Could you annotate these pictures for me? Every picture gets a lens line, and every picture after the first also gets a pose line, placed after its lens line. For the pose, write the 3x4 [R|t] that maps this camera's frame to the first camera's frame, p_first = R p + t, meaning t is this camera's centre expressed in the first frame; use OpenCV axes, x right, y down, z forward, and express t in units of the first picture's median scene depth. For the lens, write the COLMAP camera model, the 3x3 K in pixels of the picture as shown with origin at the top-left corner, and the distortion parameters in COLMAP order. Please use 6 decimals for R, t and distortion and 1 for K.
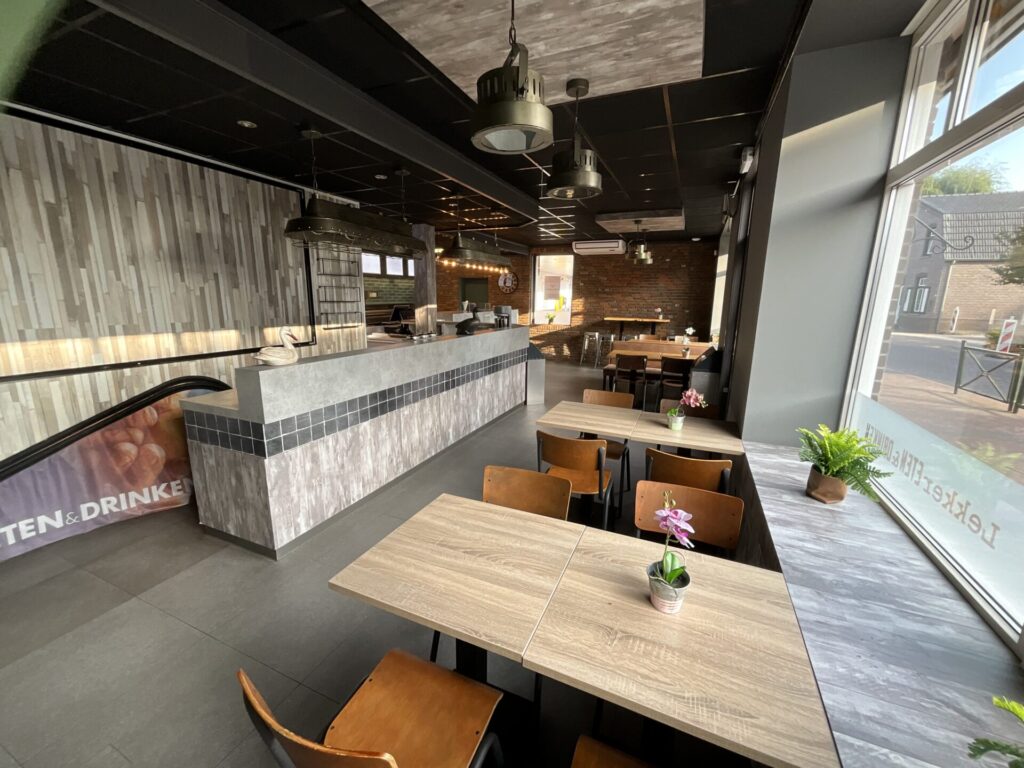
lens RADIAL K [[410.4, 0, 509.4], [0, 410.4, 376.5], [0, 0, 1]] dist [0.000681, 0.001144]
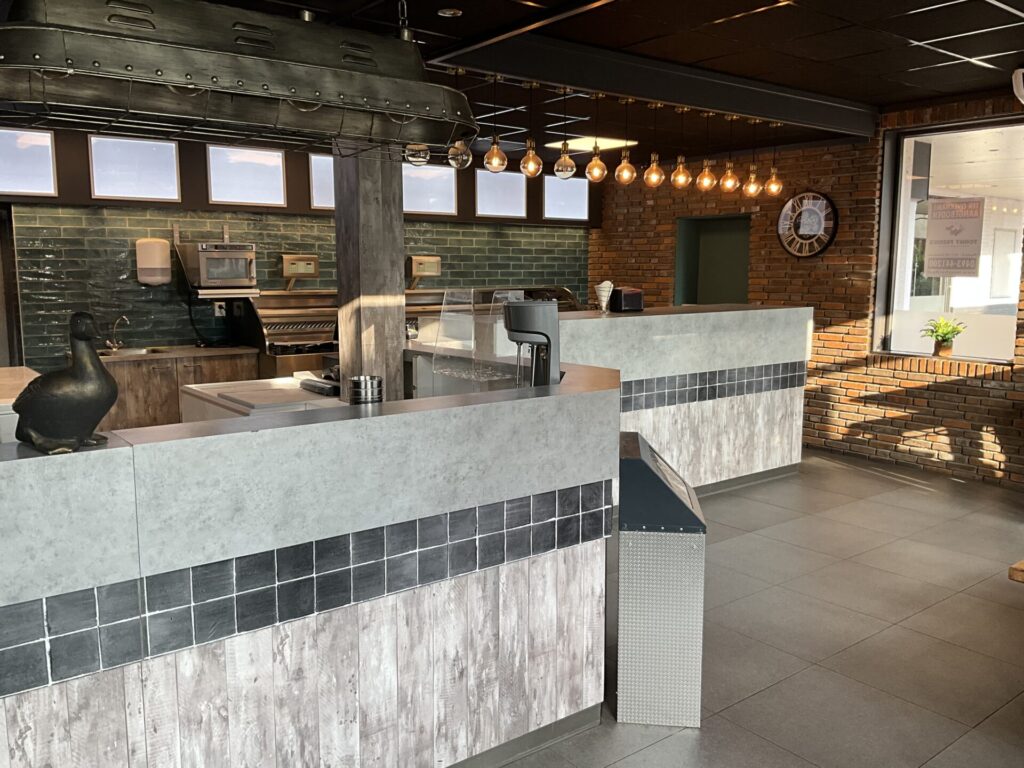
lens RADIAL K [[848.5, 0, 514.5], [0, 848.5, 381.2], [0, 0, 1]] dist [0.067311, -0.134149]
pose [[0.879600, 0.052648, -0.472791, 0.219756], [-0.083073, 0.995585, -0.043689, -0.100766], [0.468404, 0.077706, 0.880091, 0.546949]]
